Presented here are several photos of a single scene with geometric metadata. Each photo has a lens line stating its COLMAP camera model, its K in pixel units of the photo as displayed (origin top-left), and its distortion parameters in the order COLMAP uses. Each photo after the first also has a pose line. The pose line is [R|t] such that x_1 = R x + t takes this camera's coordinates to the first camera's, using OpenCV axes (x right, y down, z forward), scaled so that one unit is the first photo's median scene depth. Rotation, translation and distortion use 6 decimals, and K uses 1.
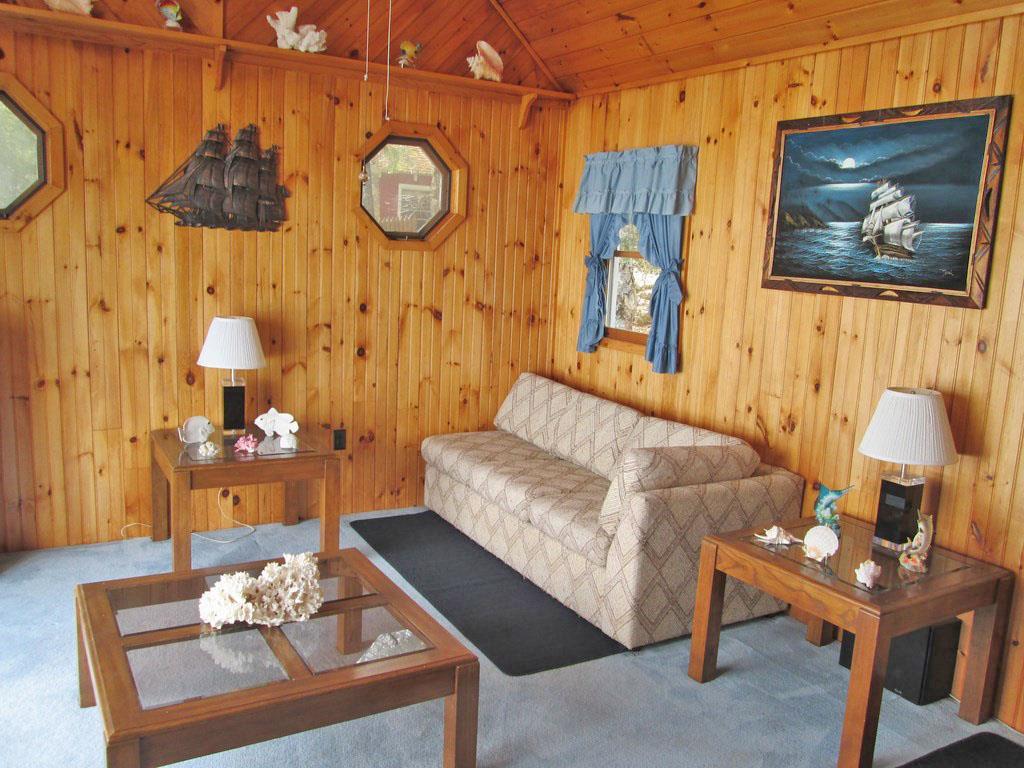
lens RADIAL K [[846.5, 0, 504.2], [0, 846.5, 388.0], [0, 0, 1]] dist [-0.047434, 0.013969]
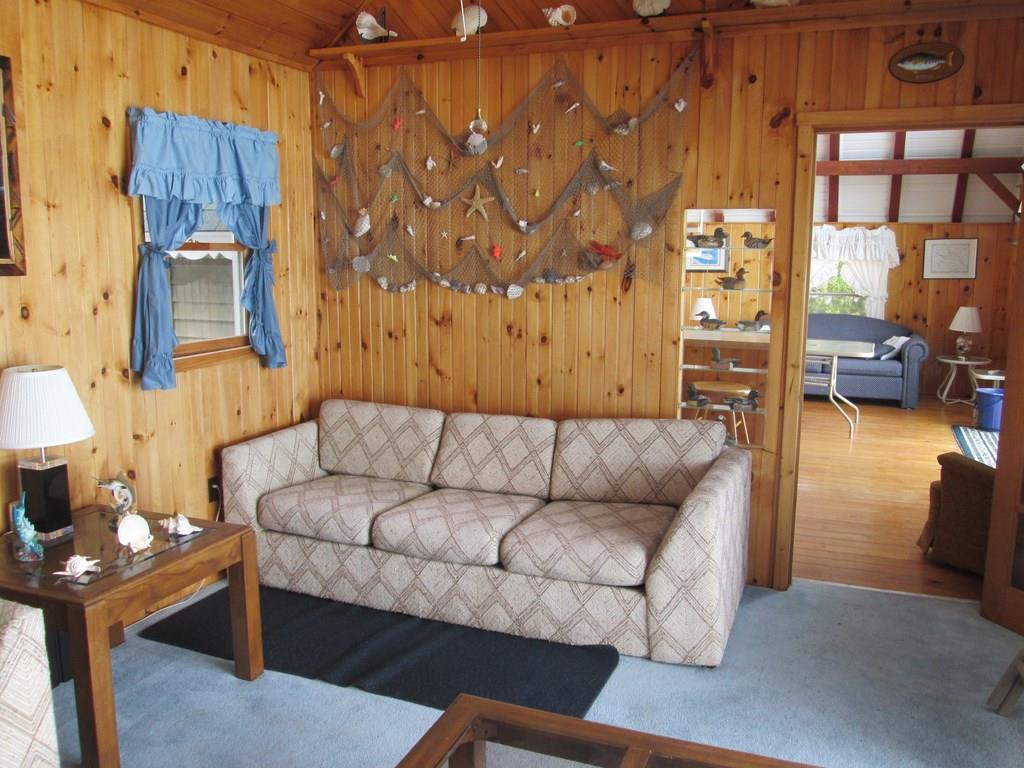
lens RADIAL K [[851.4, 0, 535.2], [0, 851.4, 387.9], [0, 0, 1]] dist [-0.045034, 0.011779]
pose [[-0.630077, -0.174893, 0.756581, -0.578890], [0.089621, 0.951419, 0.294568, -0.203971], [-0.771343, 0.253406, -0.583793, 1.137148]]
